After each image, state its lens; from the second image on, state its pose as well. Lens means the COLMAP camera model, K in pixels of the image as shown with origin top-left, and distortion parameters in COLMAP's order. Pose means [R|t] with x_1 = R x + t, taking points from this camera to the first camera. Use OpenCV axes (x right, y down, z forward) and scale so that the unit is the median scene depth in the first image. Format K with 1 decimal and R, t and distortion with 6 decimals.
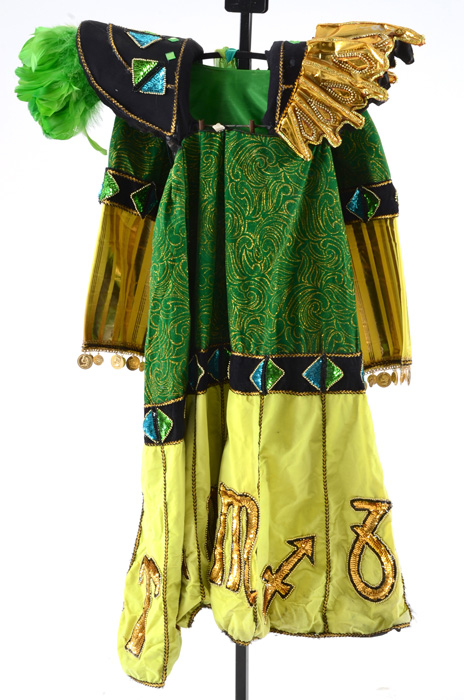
lens RADIAL K [[1559.2, 0, 236.8], [0, 1559.2, 350.6], [0, 0, 1]] dist [0.499742, 0.000000]
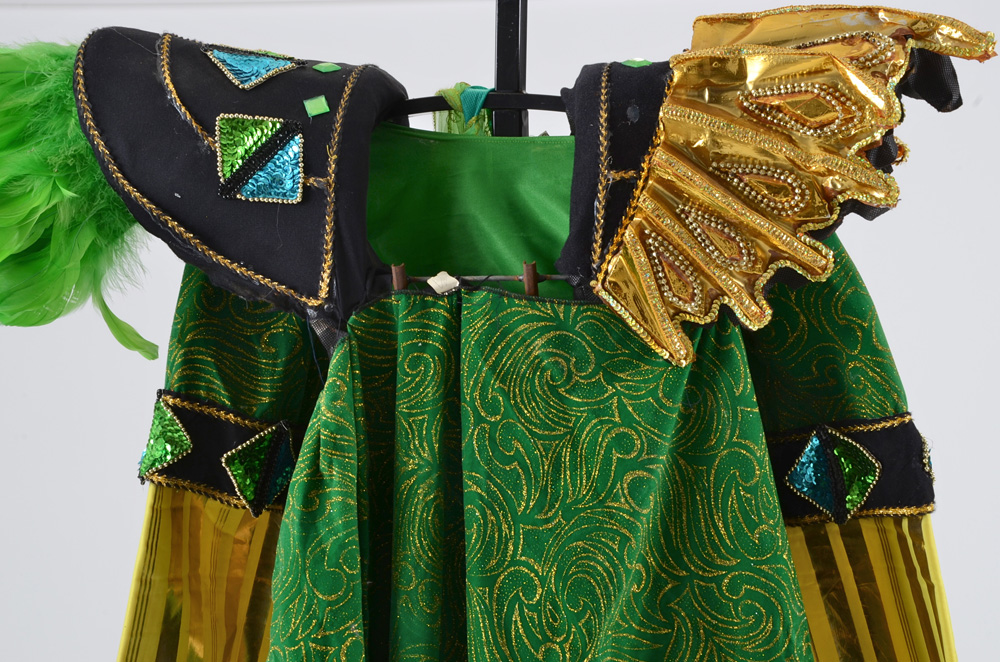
lens RADIAL K [[2146.1, 0, 497.3], [0, 2146.1, 331.1], [0, 0, 1]] dist [0.377374, 0.000000]
pose [[0.999504, -0.020405, -0.023997, 0.013738], [0.017782, 0.994325, -0.104884, -0.075399], [0.026001, 0.104405, 0.994195, 0.485158]]
